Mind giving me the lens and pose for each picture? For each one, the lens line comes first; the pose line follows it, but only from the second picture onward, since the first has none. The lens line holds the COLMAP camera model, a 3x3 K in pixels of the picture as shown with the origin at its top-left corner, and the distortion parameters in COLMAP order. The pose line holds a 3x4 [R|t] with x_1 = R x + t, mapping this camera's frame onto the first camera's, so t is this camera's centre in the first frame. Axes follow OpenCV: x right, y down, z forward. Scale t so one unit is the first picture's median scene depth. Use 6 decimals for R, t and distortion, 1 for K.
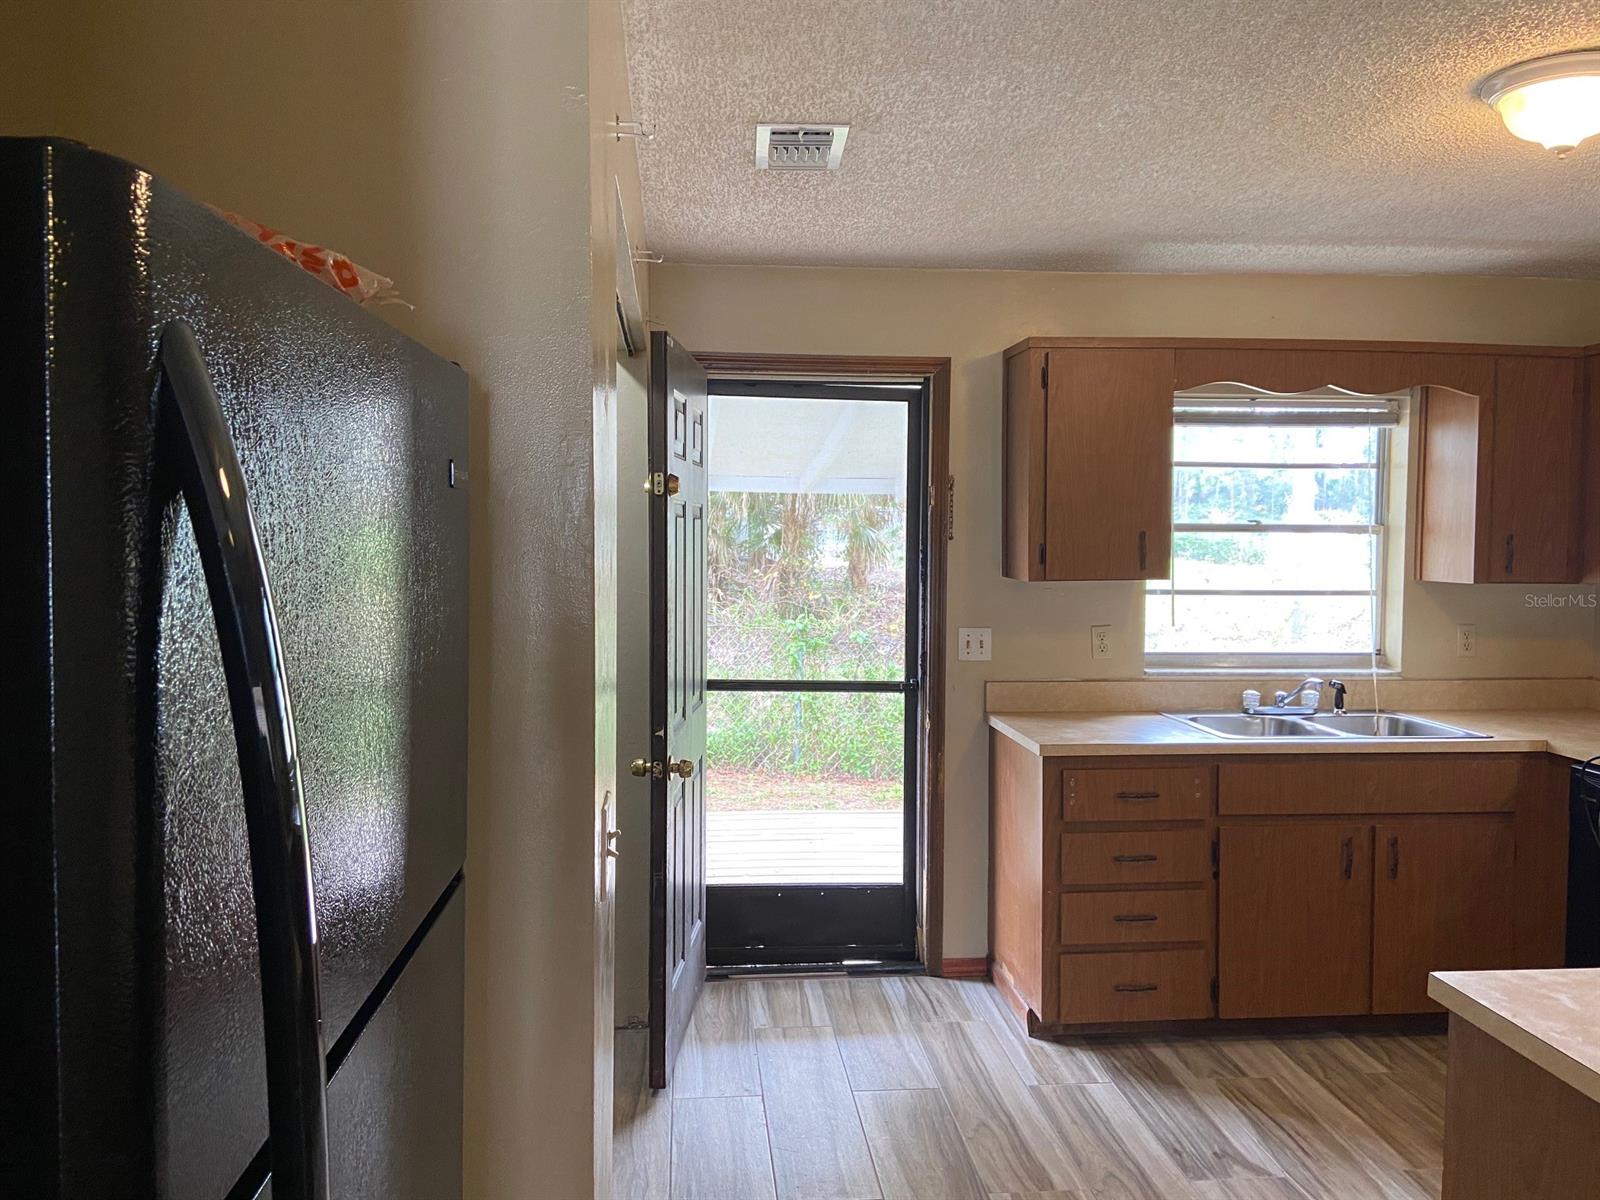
lens RADIAL K [[1204.9, 0, 788.7], [0, 1204.9, 584.3], [0, 0, 1]] dist [0.122253, -0.155660]
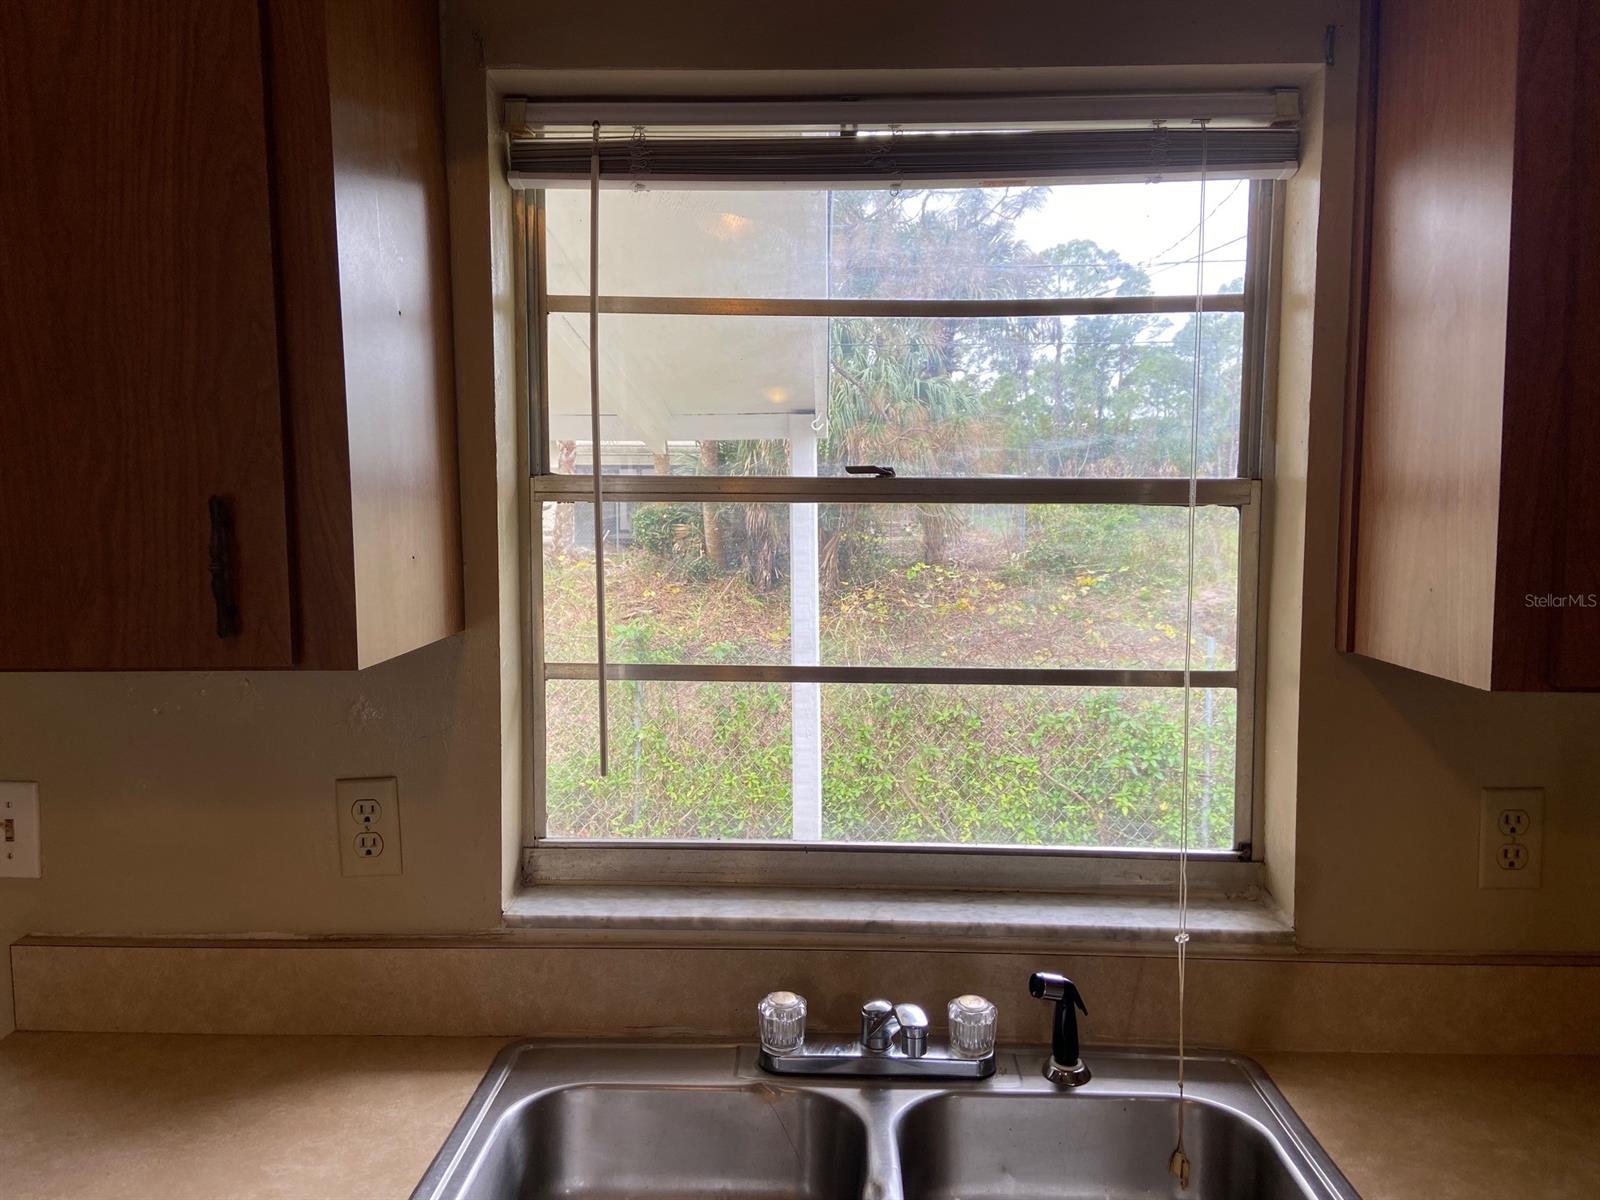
lens RADIAL K [[1204.9, 0, 788.7], [0, 1204.9, 584.3], [0, 0, 1]] dist [0.122253, -0.155660]
pose [[0.992236, 0.006993, -0.124169, 0.418314], [-0.003936, 0.999683, 0.024851, -0.028812], [0.124303, -0.024169, 0.991950, 0.684947]]
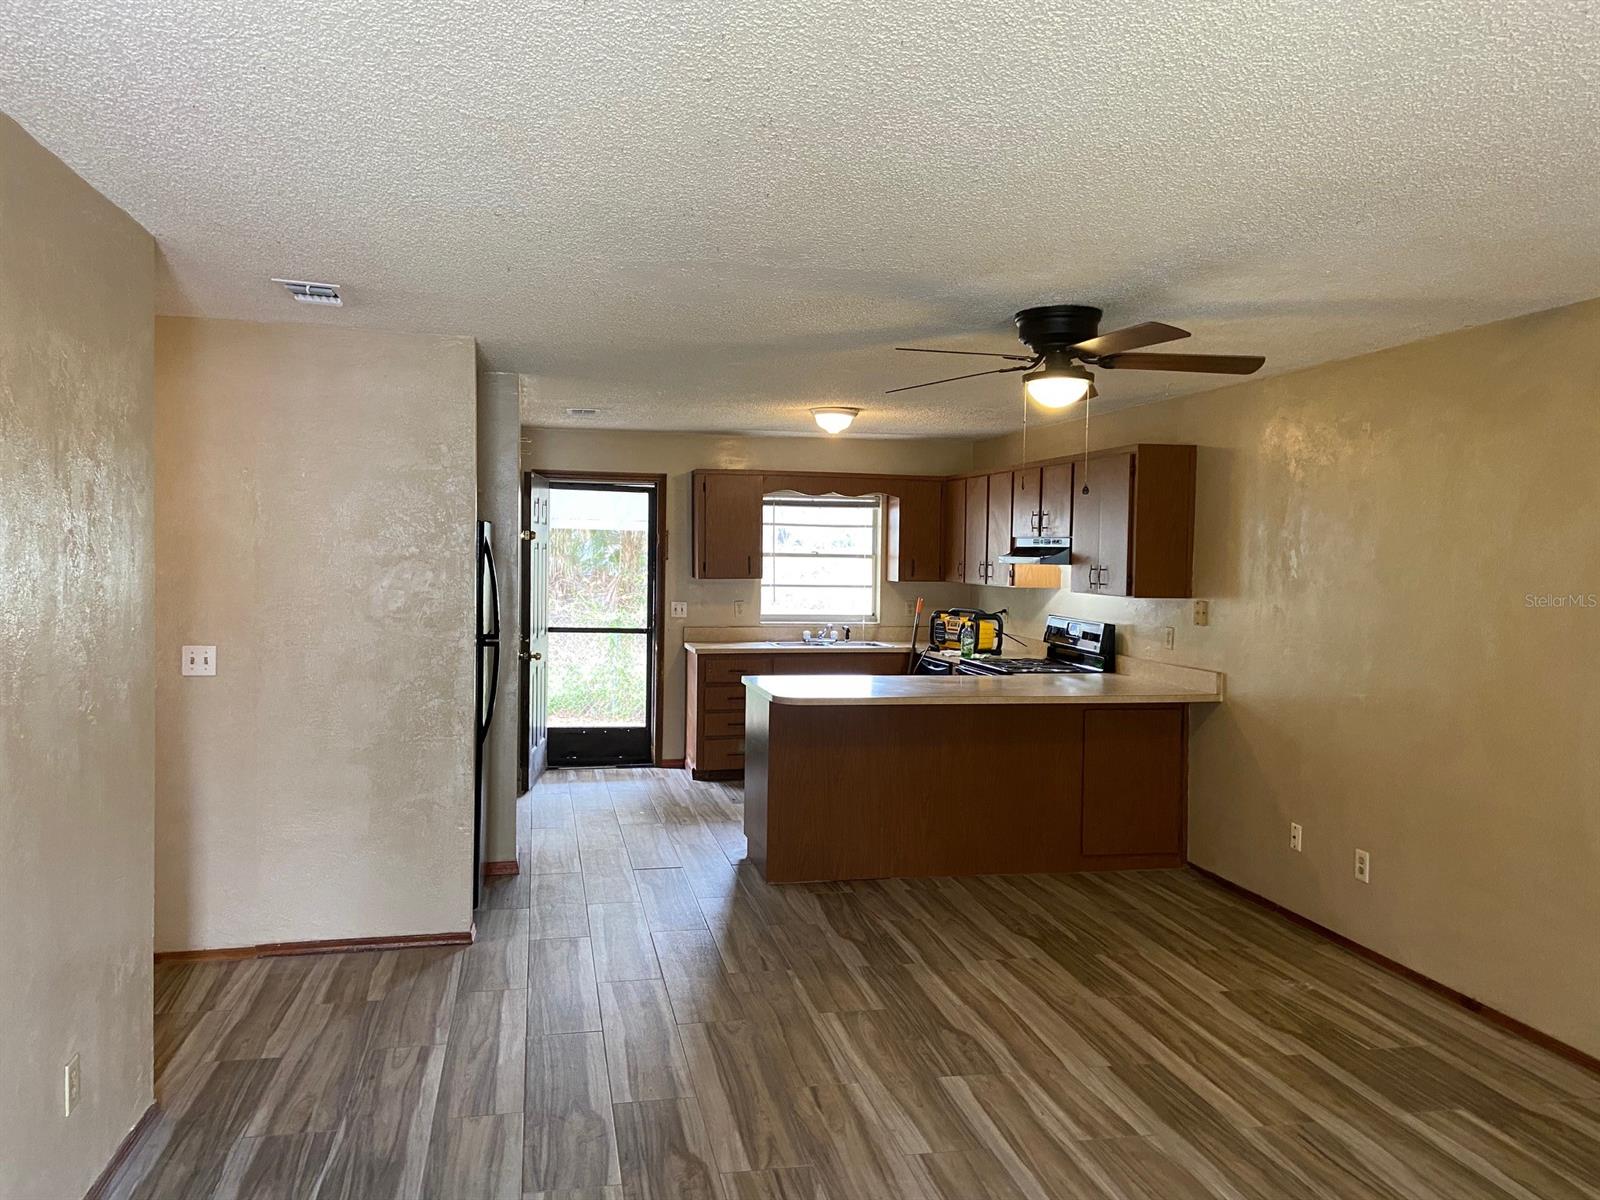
lens RADIAL K [[1204.9, 0, 788.7], [0, 1204.9, 584.3], [0, 0, 1]] dist [0.122253, -0.155660]
pose [[0.992503, 0.004846, 0.122125, 0.086727], [-0.002904, 0.999867, -0.016076, 0.038902], [-0.122186, 0.015601, 0.992385, -1.099738]]
